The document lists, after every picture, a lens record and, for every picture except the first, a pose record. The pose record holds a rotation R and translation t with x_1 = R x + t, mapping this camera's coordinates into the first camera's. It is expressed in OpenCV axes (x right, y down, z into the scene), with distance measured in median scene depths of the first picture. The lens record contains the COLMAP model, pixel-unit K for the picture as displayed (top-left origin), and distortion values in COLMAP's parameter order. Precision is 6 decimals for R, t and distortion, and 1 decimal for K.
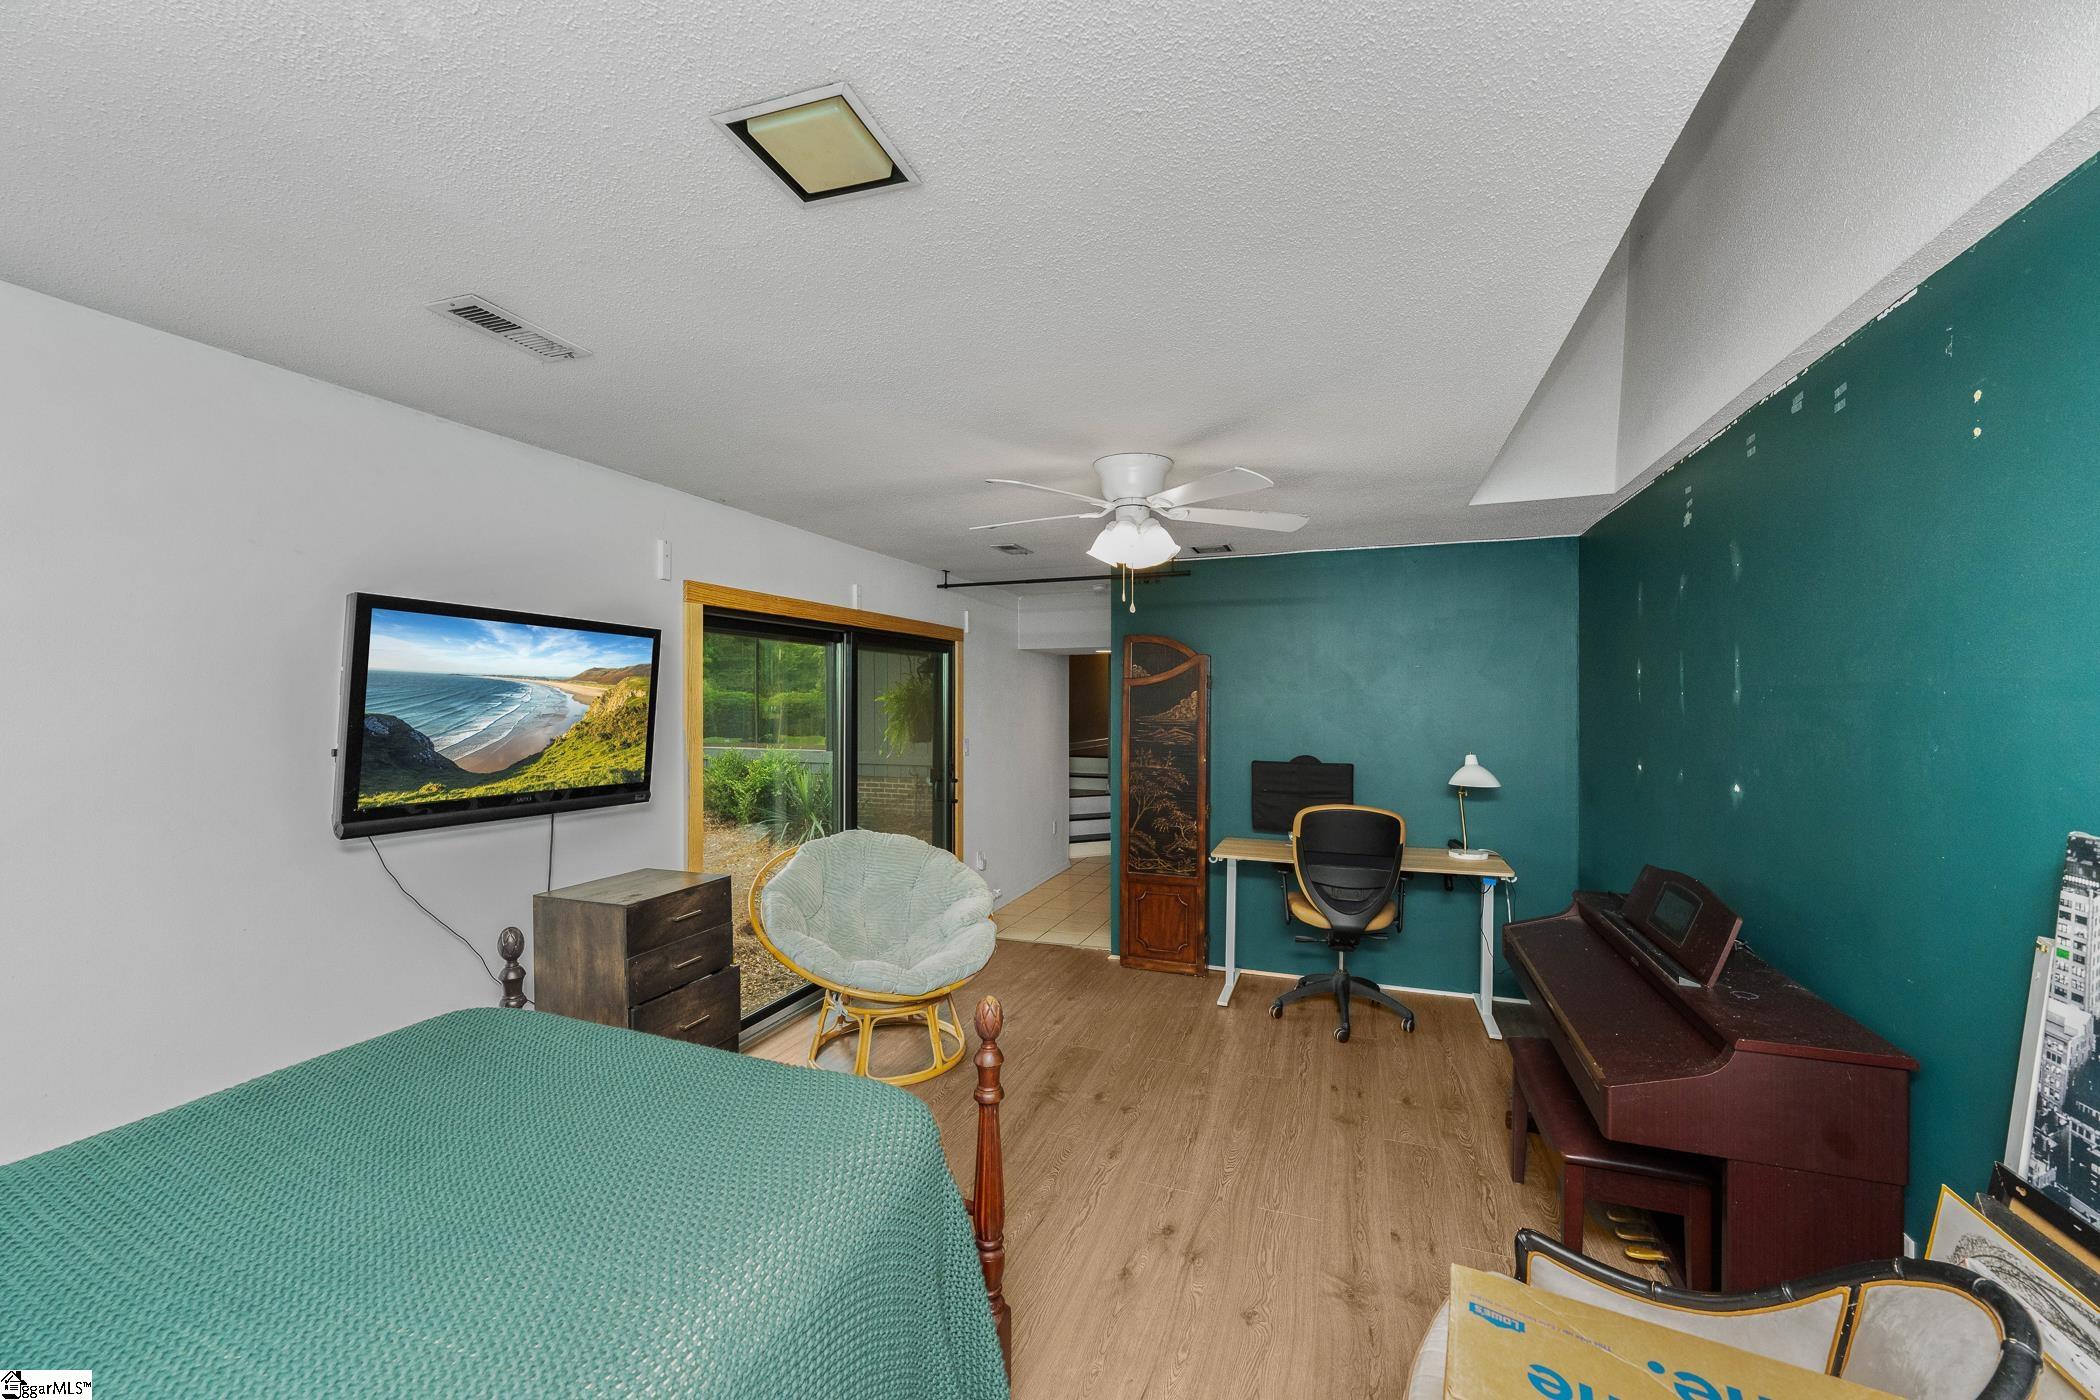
lens RADIAL K [[833.6, 0, 1046.0], [0, 833.6, 708.3], [0, 0, 1]] dist [-0.000978, -0.000422]
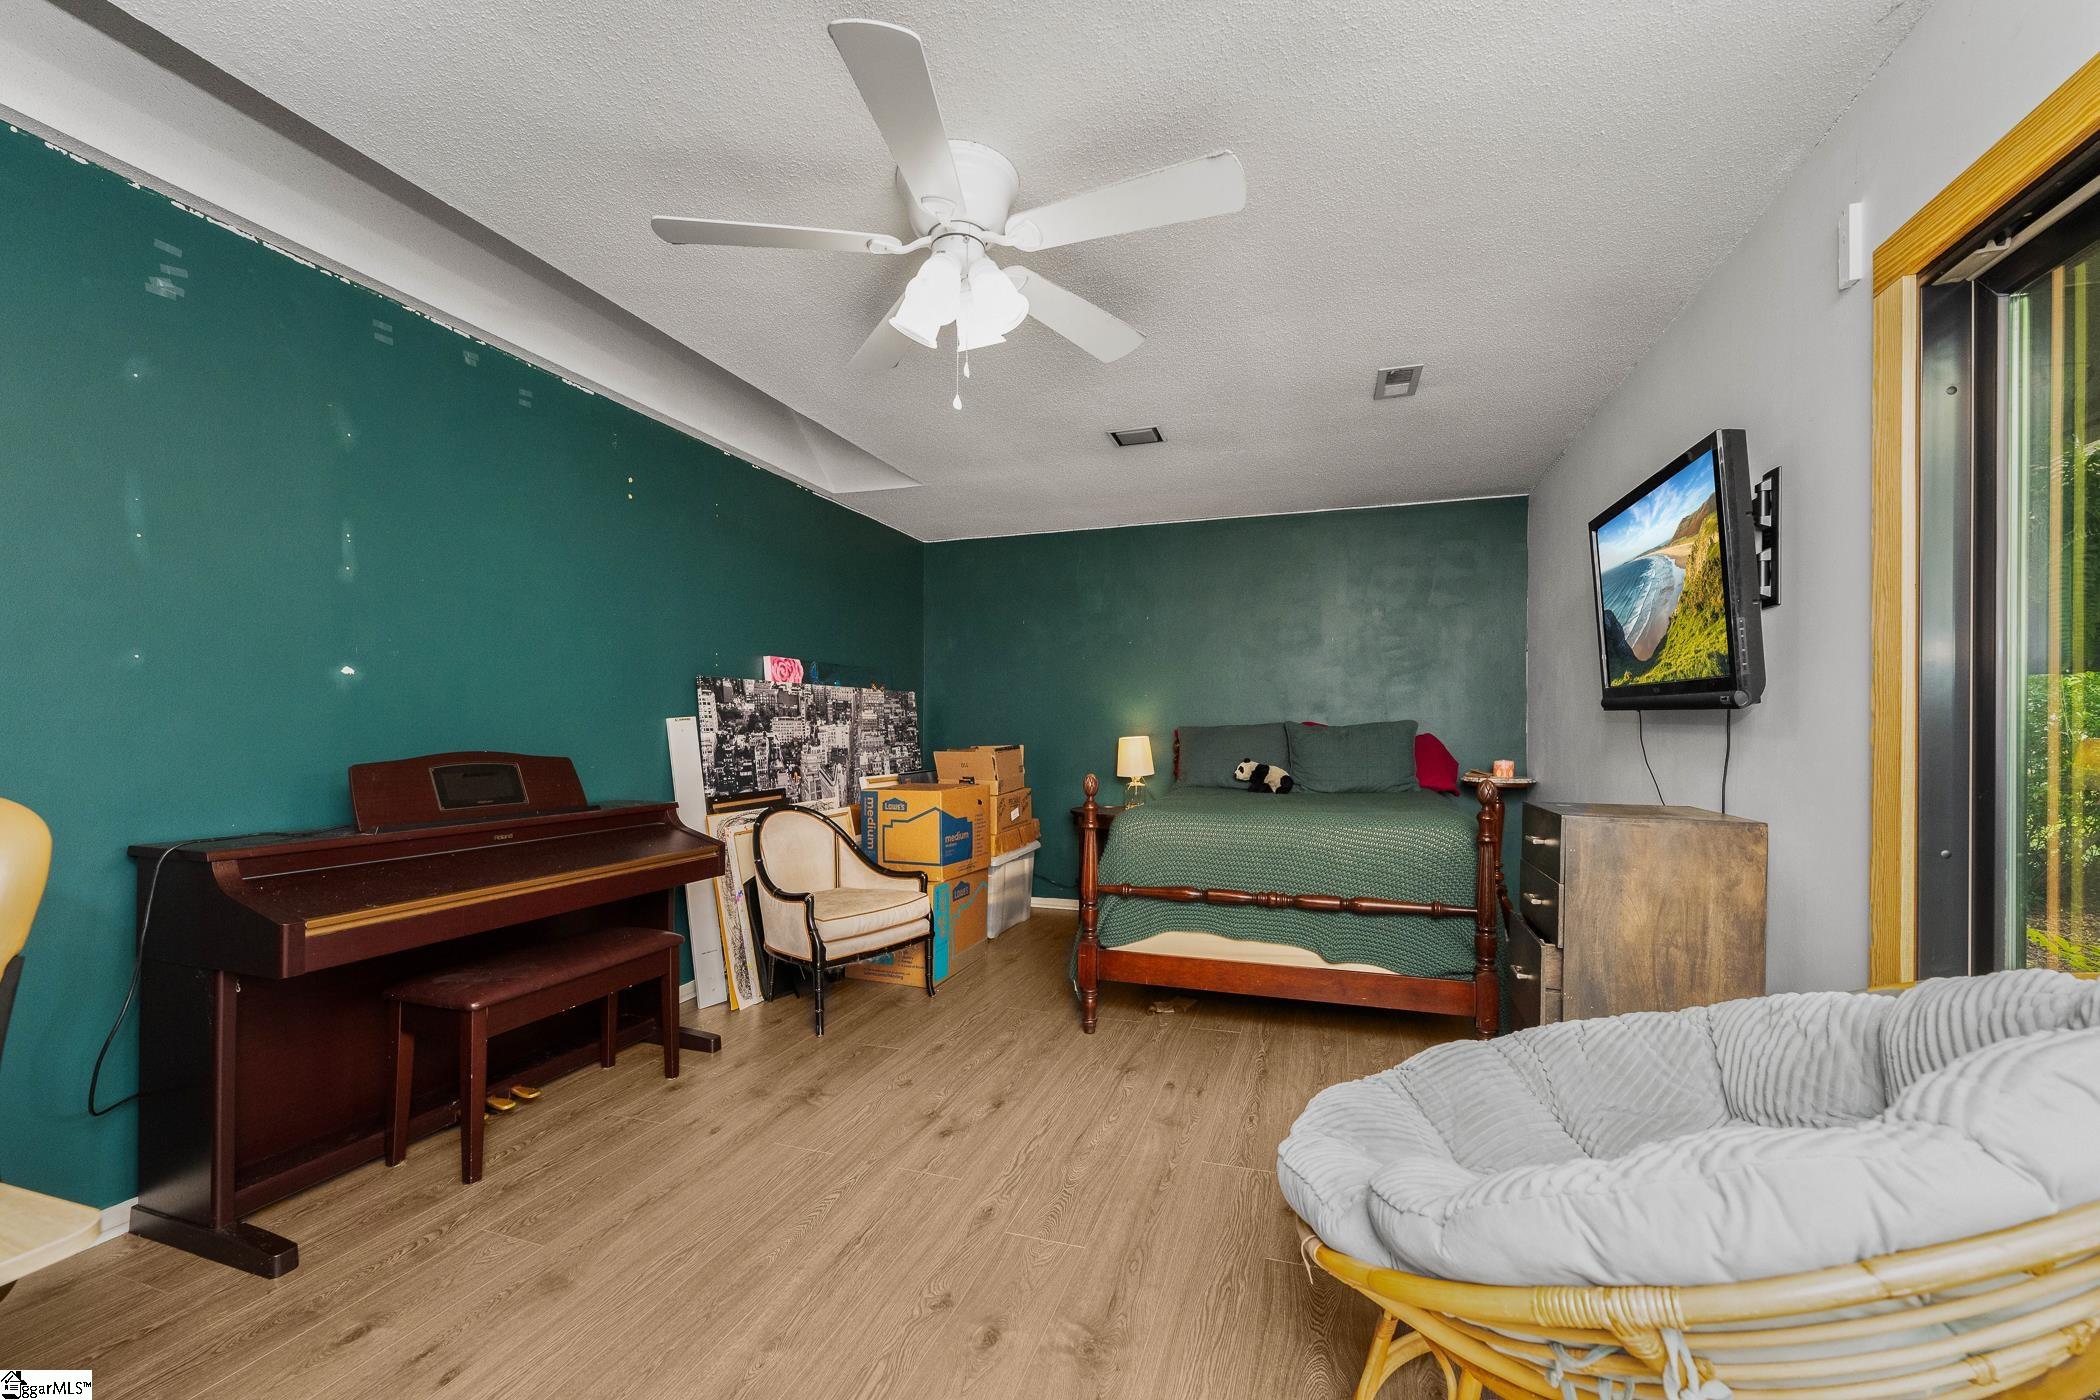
lens RADIAL K [[833.6, 0, 1050.3], [0, 833.6, 707.6], [0, 0, 1]] dist [-0.000978, -0.000422]
pose [[-0.999263, -0.000453, -0.038382, 0.058199], [-0.000054, 0.999946, -0.010395, 0.134422], [0.038385, -0.010385, -0.999209, 1.794886]]
